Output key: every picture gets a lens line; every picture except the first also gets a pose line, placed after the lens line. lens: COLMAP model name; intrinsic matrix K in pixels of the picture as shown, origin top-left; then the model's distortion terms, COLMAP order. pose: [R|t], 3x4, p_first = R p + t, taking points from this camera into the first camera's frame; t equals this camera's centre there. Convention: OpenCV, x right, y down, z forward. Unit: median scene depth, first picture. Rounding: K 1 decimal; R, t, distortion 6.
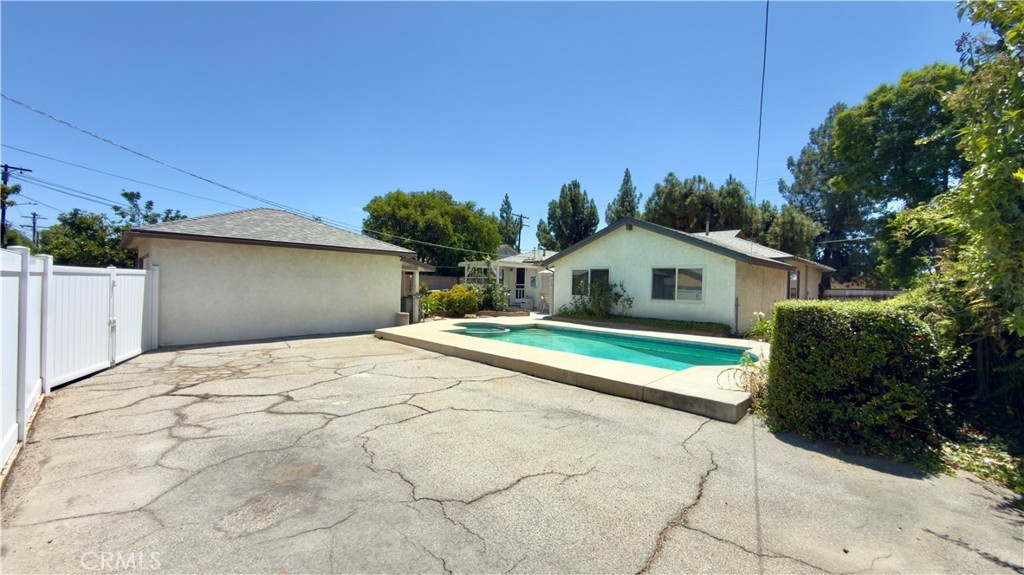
lens RADIAL K [[415.2, 0, 515.1], [0, 415.2, 286.3], [0, 0, 1]] dist [0.006528, 0.000151]
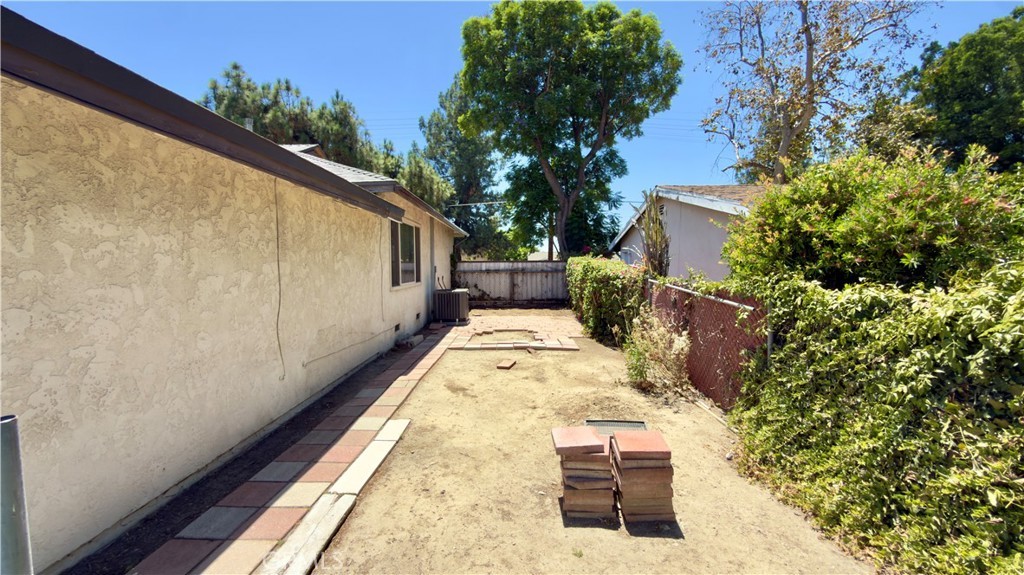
lens RADIAL K [[415.2, 0, 511.5], [0, 415.2, 293.3], [0, 0, 1]] dist [0.006528, 0.000151]
pose [[0.716120, -0.072410, 0.694212, 0.313294], [0.018109, 0.996197, 0.085228, 0.001922], [-0.697743, -0.048462, 0.714707, 0.426555]]
